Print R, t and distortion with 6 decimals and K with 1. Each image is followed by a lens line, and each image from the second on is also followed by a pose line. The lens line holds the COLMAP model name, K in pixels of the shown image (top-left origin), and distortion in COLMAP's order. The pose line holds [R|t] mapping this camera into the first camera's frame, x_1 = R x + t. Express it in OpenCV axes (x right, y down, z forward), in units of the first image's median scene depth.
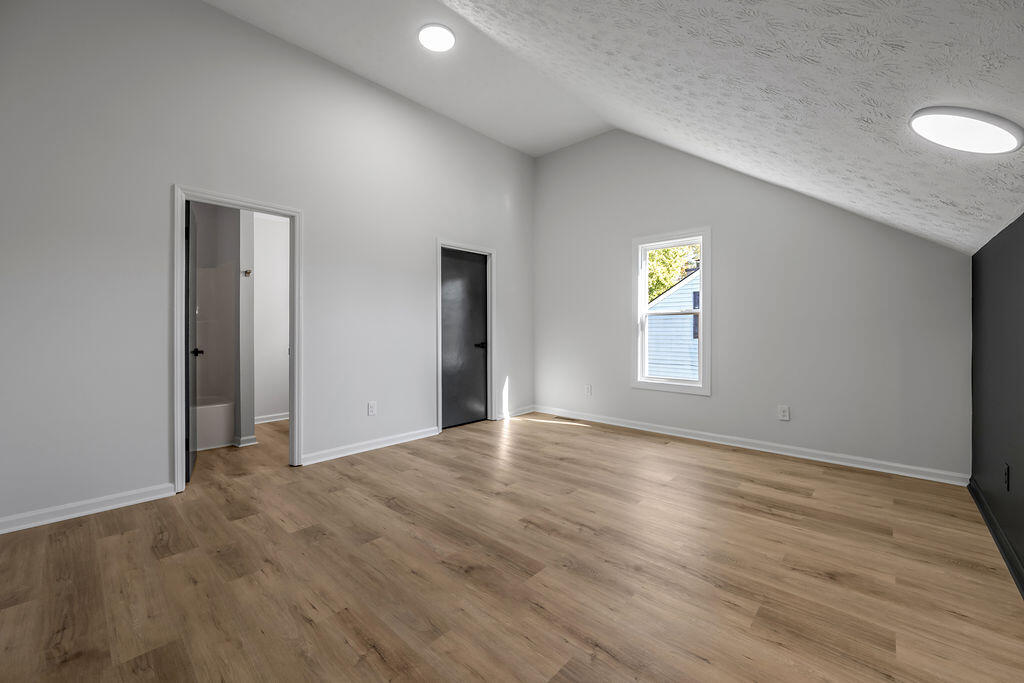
lens RADIAL K [[408.7, 0, 516.3], [0, 408.7, 332.4], [0, 0, 1]] dist [-0.004272, 0.001142]
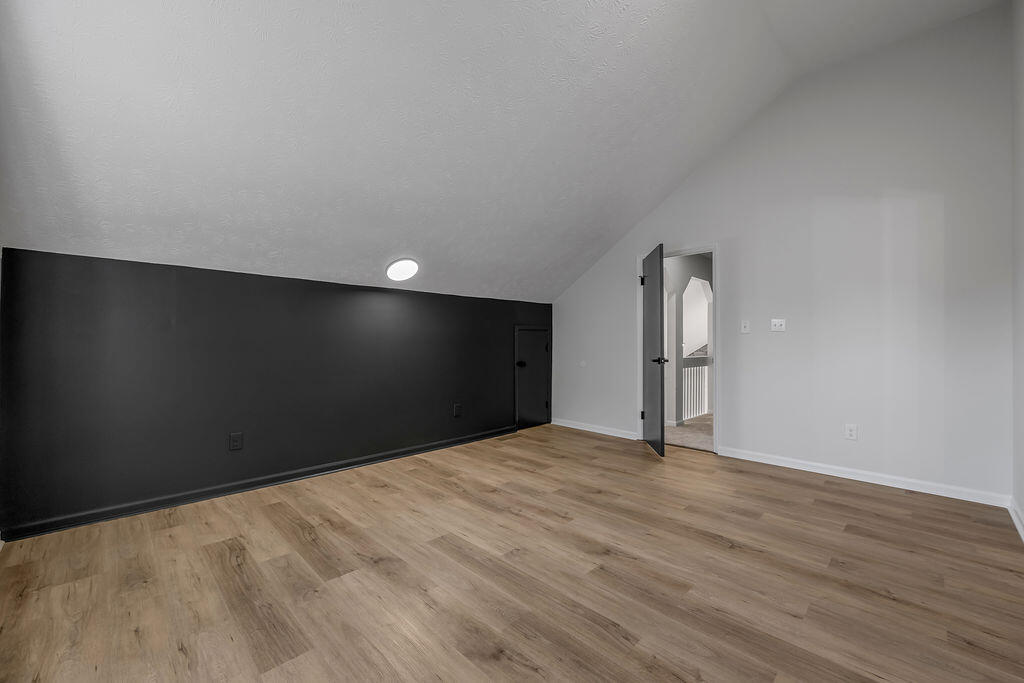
lens RADIAL K [[408.7, 0, 510.4], [0, 408.7, 338.7], [0, 0, 1]] dist [-0.004272, 0.001142]
pose [[-0.998237, -0.000883, 0.059342, 0.097701], [-0.000948, 0.999999, -0.001060, -0.013817], [-0.059341, -0.001115, -0.998237, 1.850798]]
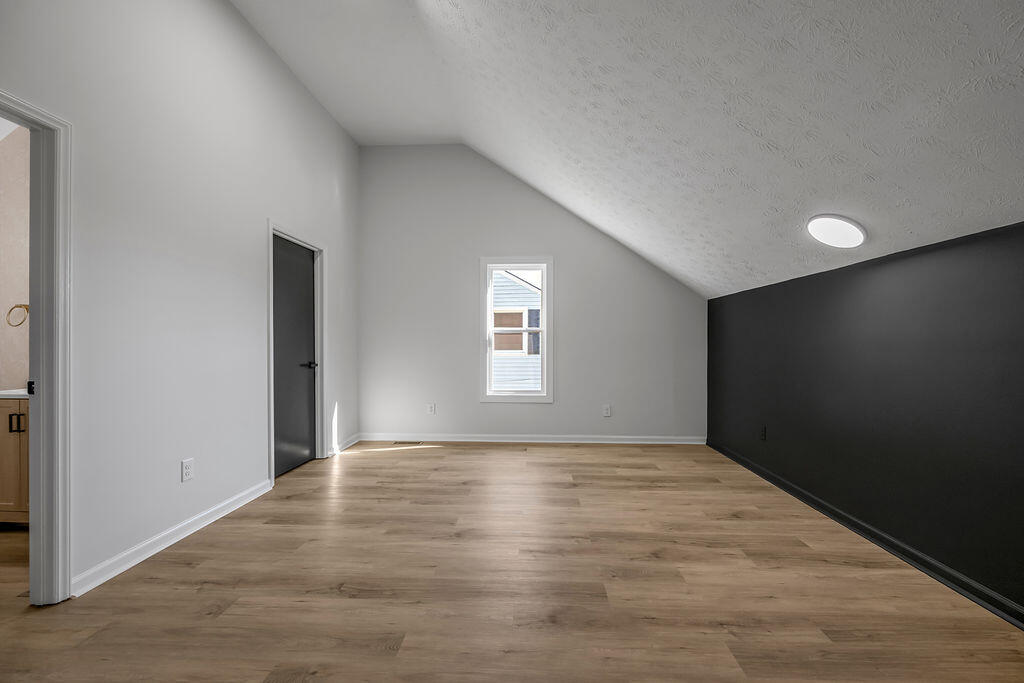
lens RADIAL K [[408.7, 0, 517.1], [0, 408.7, 347.6], [0, 0, 1]] dist [-0.004272, 0.001142]
pose [[0.767242, -0.000921, 0.641357, -0.518950], [0.002199, 0.999997, -0.001195, -0.000514], [-0.641353, 0.002327, 0.767242, 0.265349]]
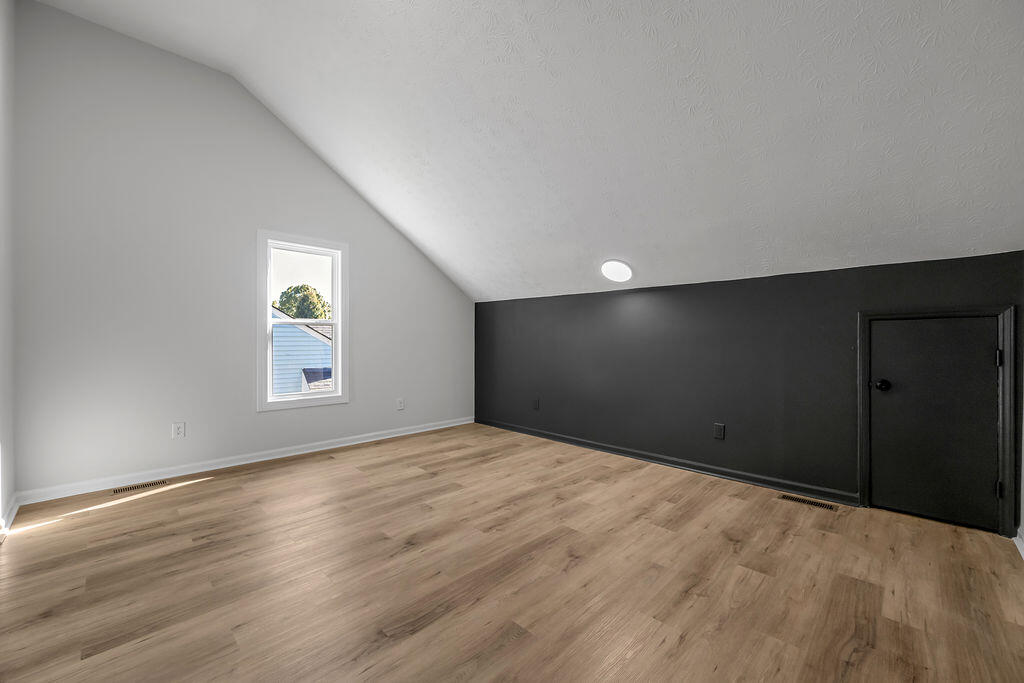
lens RADIAL K [[408.7, 0, 514.8], [0, 408.7, 339.8], [0, 0, 1]] dist [-0.004272, 0.001142]
pose [[0.039744, 0.003182, 0.999205, -0.869101], [0.005369, 0.999980, -0.003398, -0.003541], [-0.999195, 0.005500, 0.039726, 0.785488]]
